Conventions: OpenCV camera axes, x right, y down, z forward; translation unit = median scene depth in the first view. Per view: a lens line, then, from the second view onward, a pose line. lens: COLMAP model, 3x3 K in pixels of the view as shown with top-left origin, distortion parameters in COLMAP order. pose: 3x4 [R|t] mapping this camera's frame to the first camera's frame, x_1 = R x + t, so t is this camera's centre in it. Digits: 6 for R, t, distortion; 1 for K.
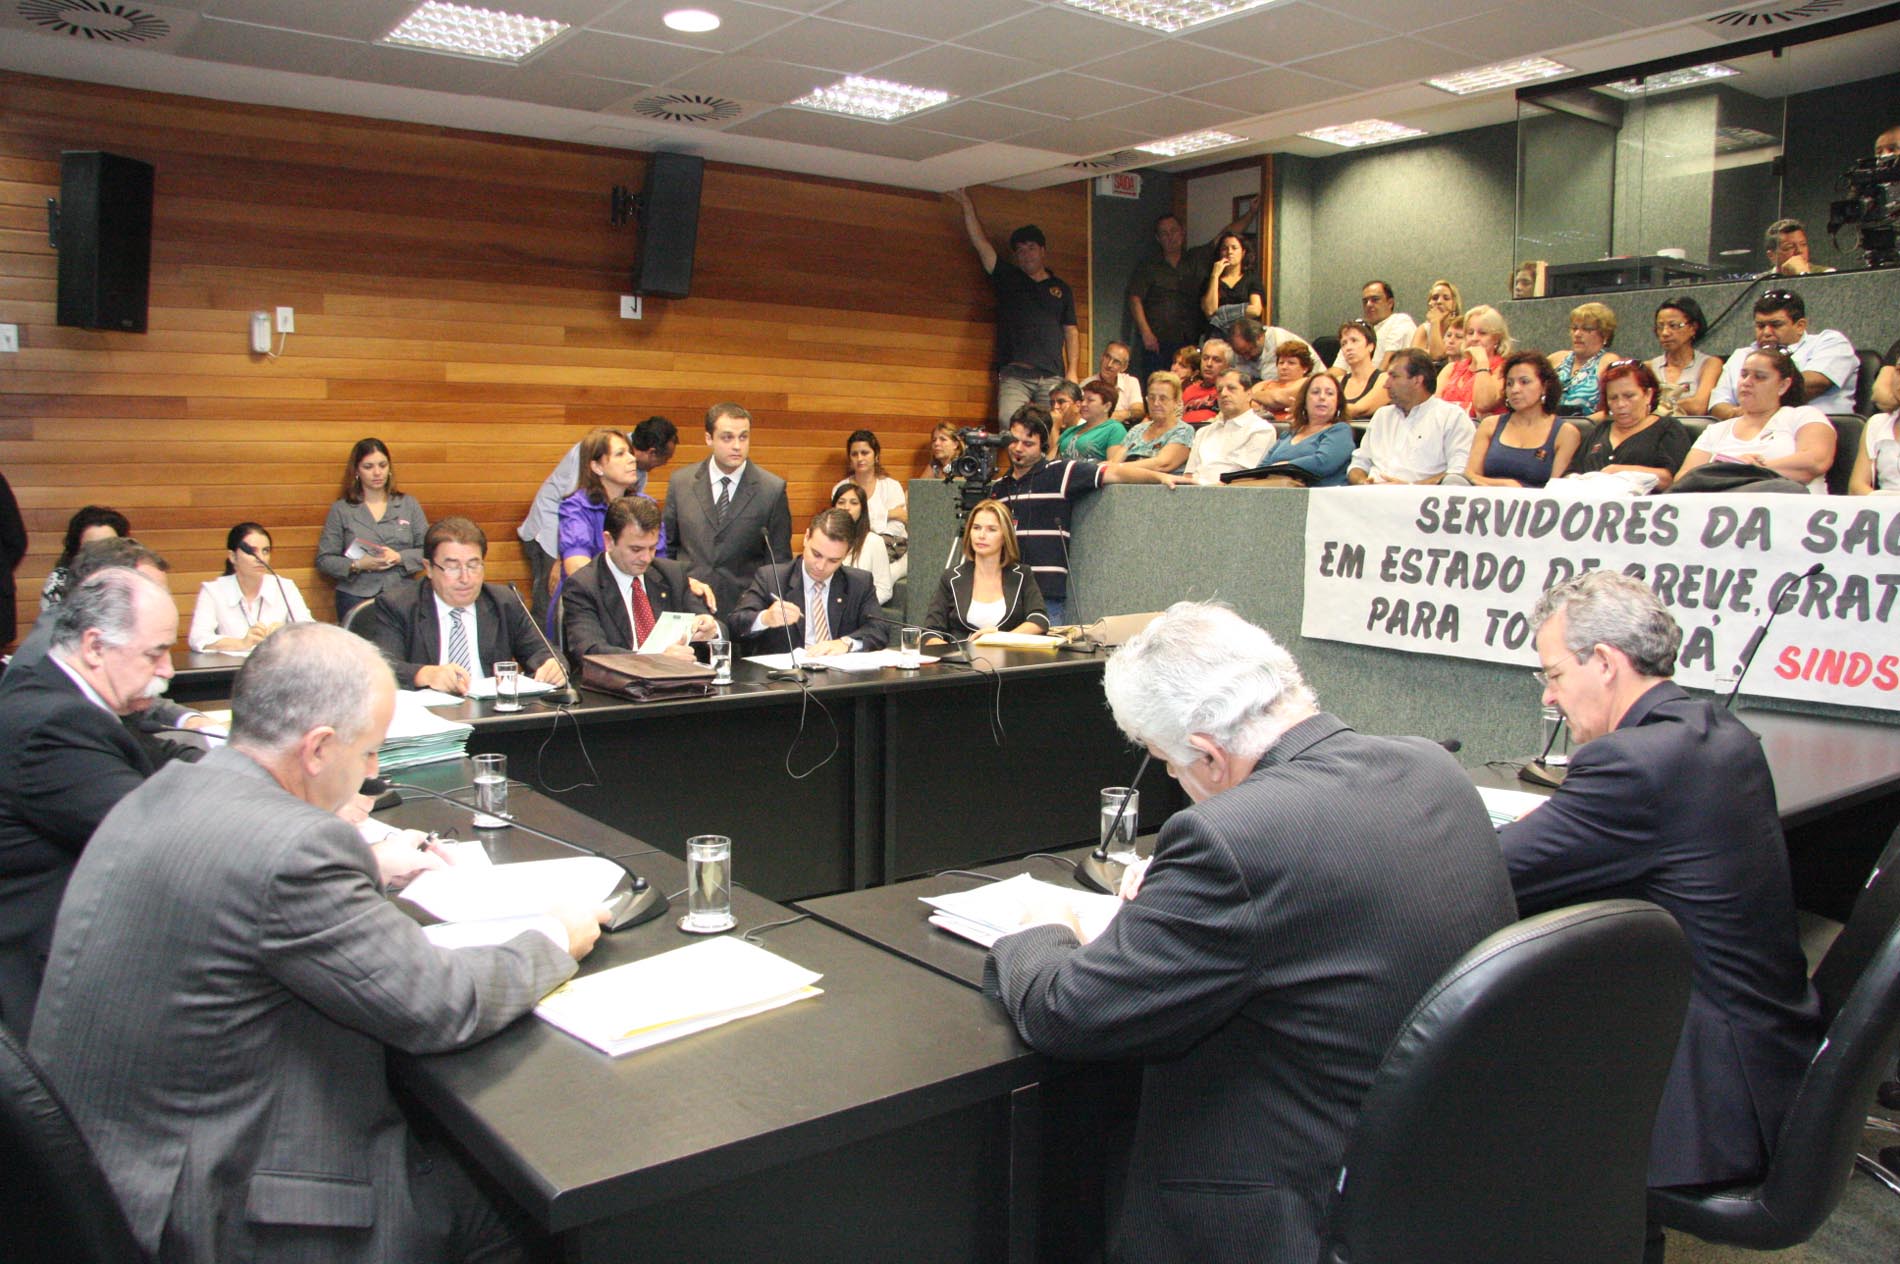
lens RADIAL K [[1539.6, 0, 954.0], [0, 1539.6, 590.9], [0, 0, 1]] dist [-0.006249, 0.002624]
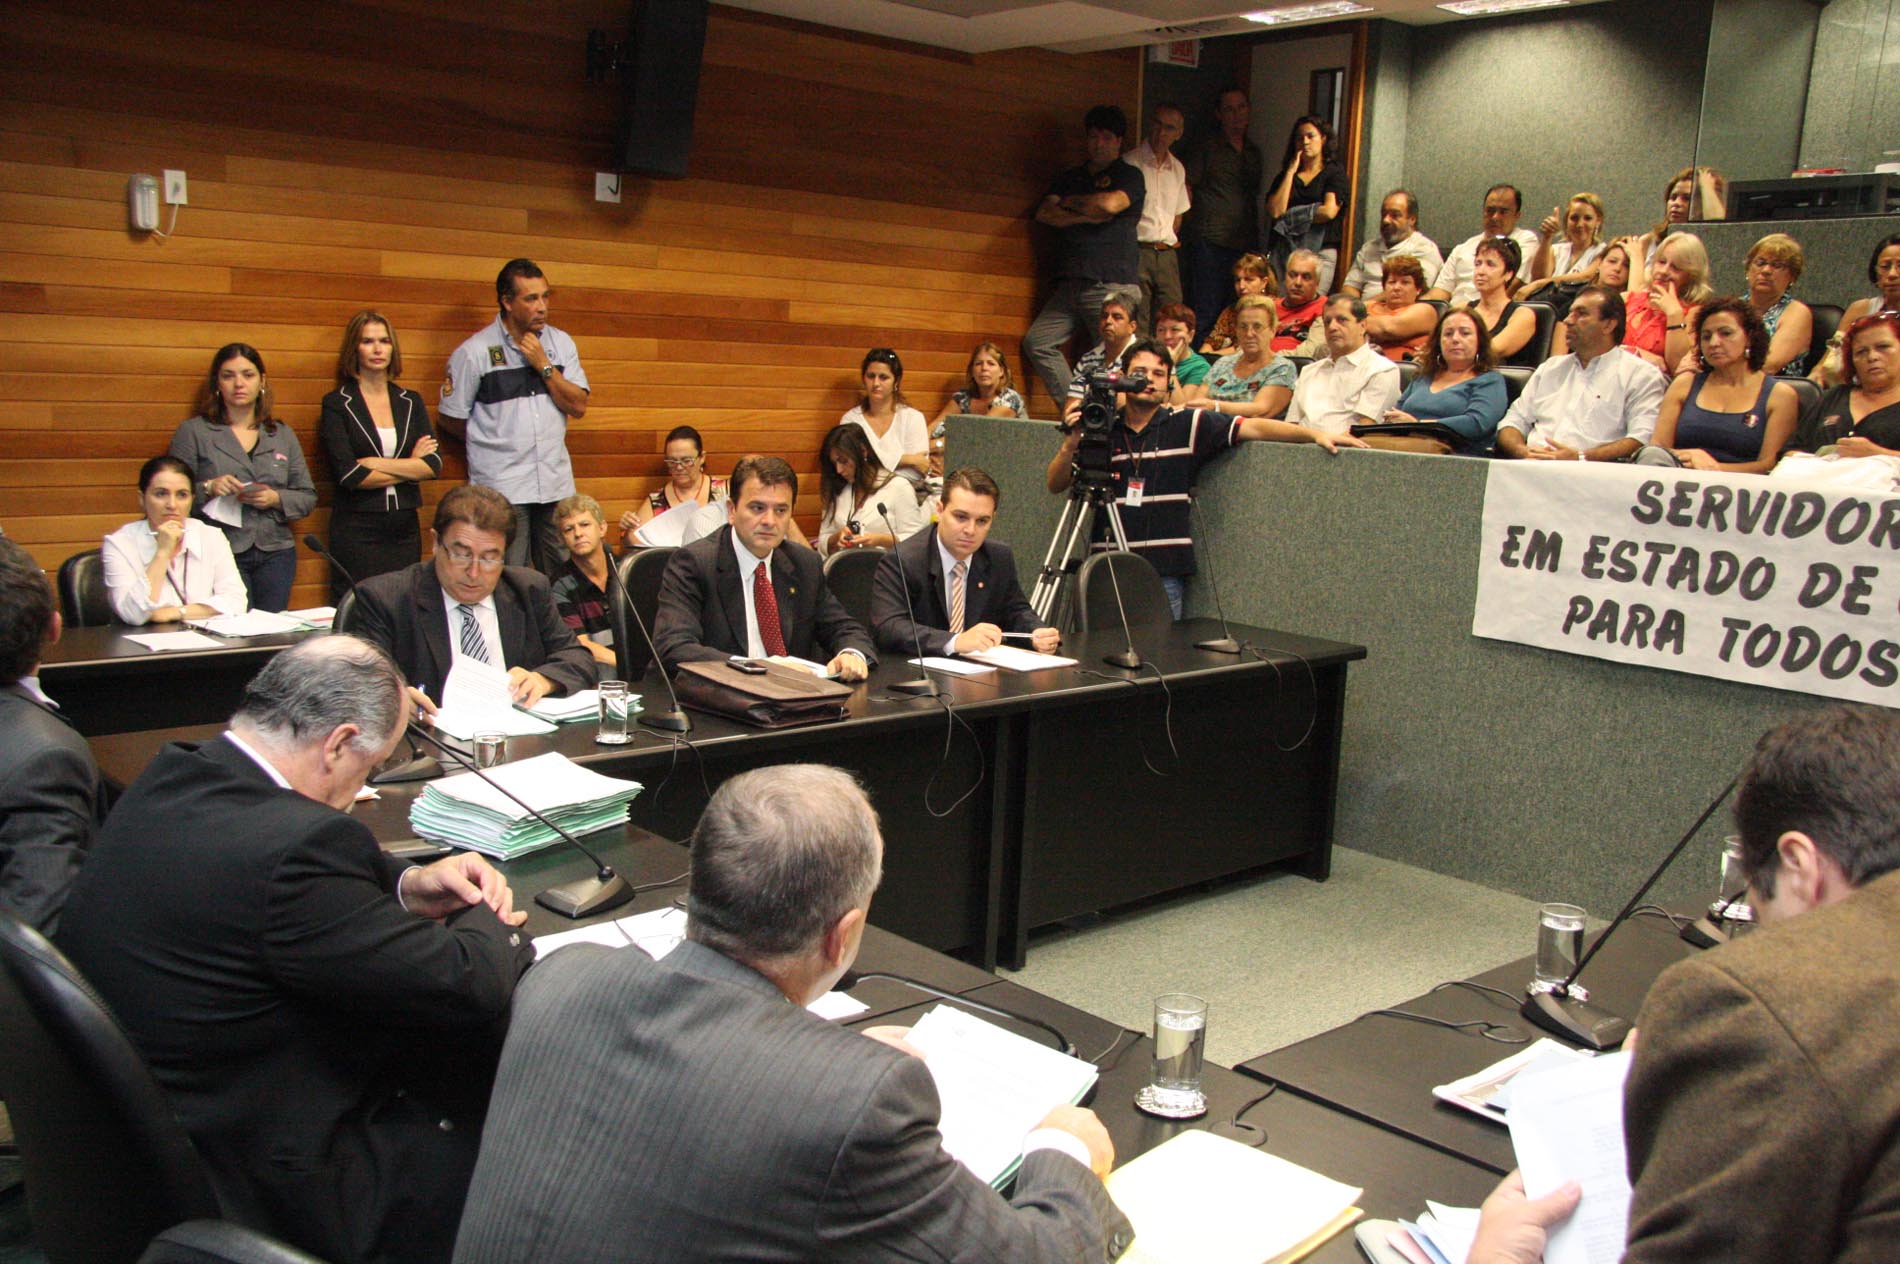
lens RADIAL K [[1790.7, 0, 950.6], [0, 1790.7, 630.7], [0, 0, 1]] dist [0.071886, 0.000000]
pose [[0.995076, 0.017606, 0.097534, -0.134266], [-0.025705, 0.996267, 0.082415, -0.040333], [-0.095719, -0.084517, 0.991814, 0.034229]]
